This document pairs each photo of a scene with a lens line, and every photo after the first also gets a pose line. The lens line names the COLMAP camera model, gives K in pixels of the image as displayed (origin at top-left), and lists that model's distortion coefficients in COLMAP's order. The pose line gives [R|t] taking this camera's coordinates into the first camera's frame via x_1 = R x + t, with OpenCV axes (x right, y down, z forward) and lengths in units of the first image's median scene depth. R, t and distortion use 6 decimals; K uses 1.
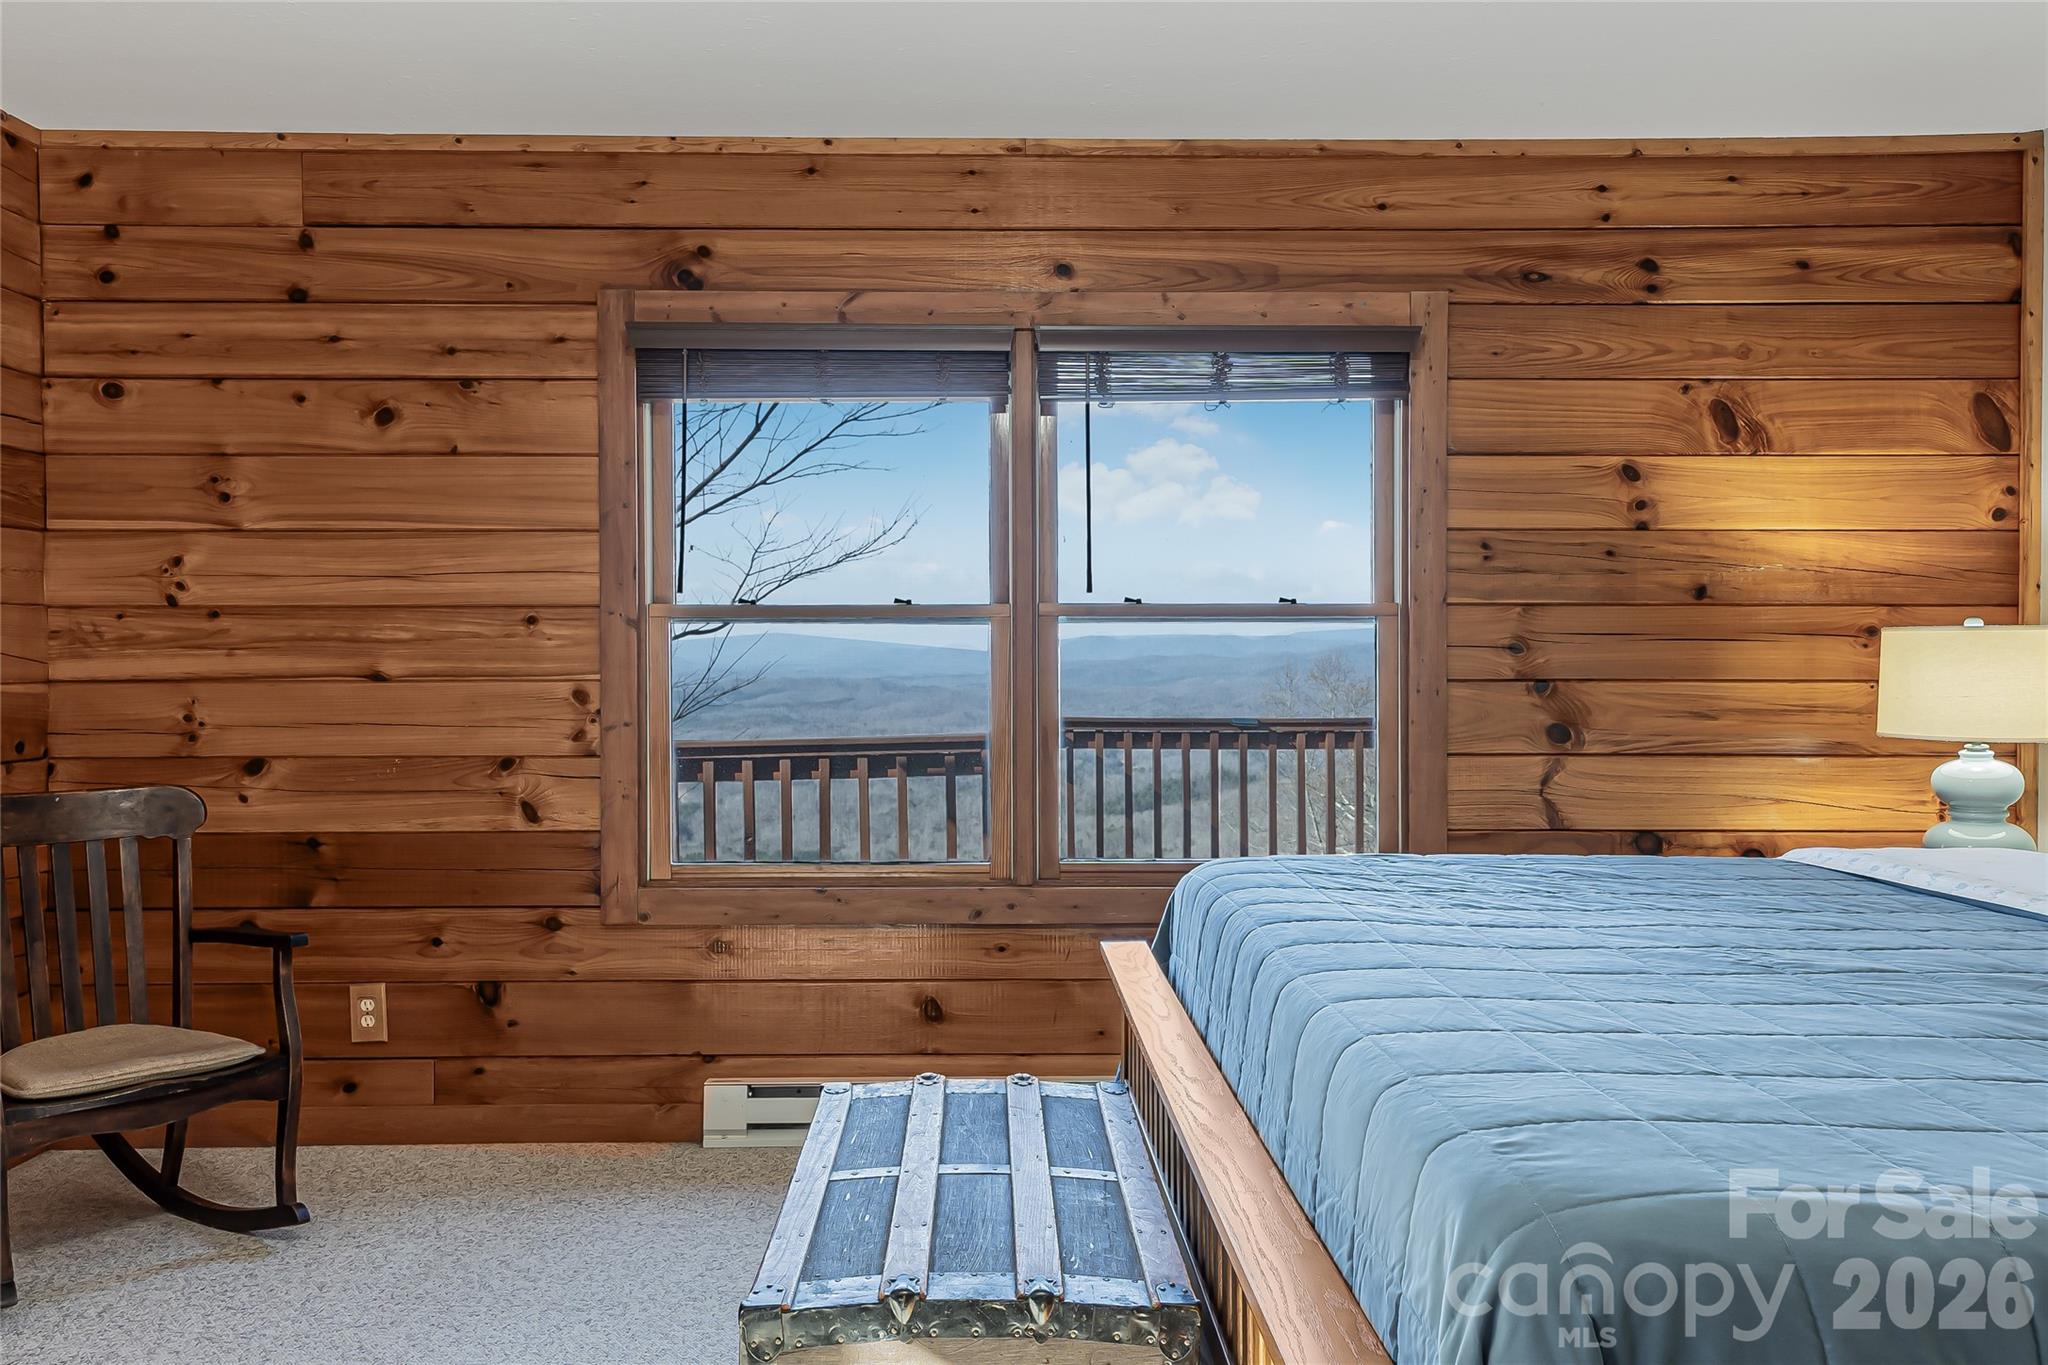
lens RADIAL K [[1521.2, 0, 1016.7], [0, 1521.2, 664.1], [0, 0, 1]] dist [0.028792, 0.002519]
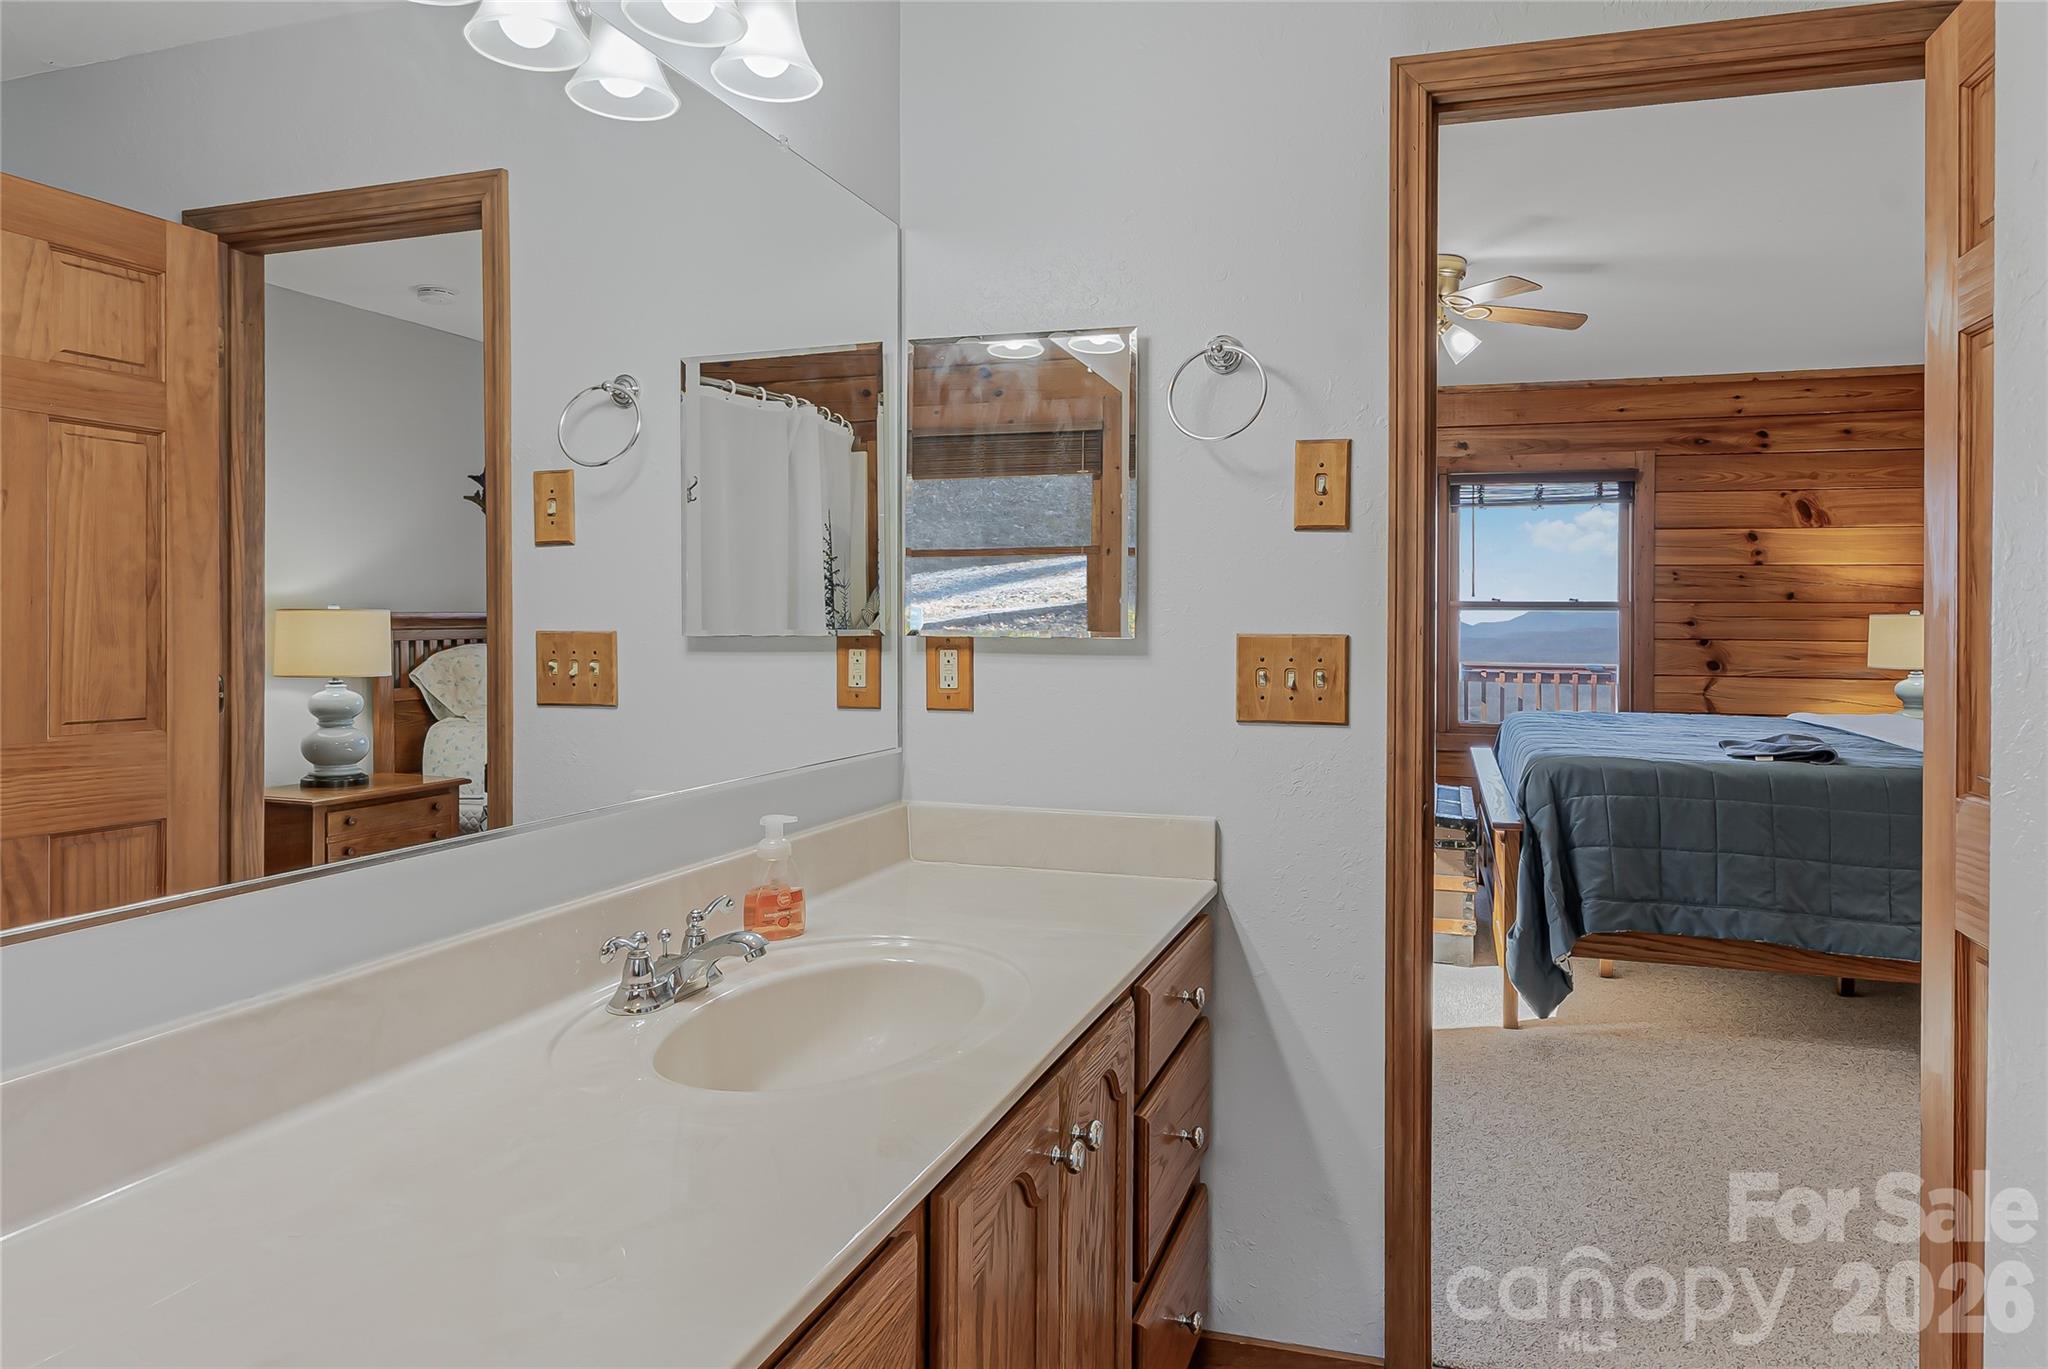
lens RADIAL K [[1120.8, 0, 1160.9], [0, 1120.8, 636.6], [0, 0, 1]] dist [-0.014383, -0.000237]
pose [[0.964650, 0.008626, -0.263393, 0.038000], [-0.008822, 0.999961, 0.000439, 0.012487], [0.263387, 0.001900, 0.964688, -0.627392]]
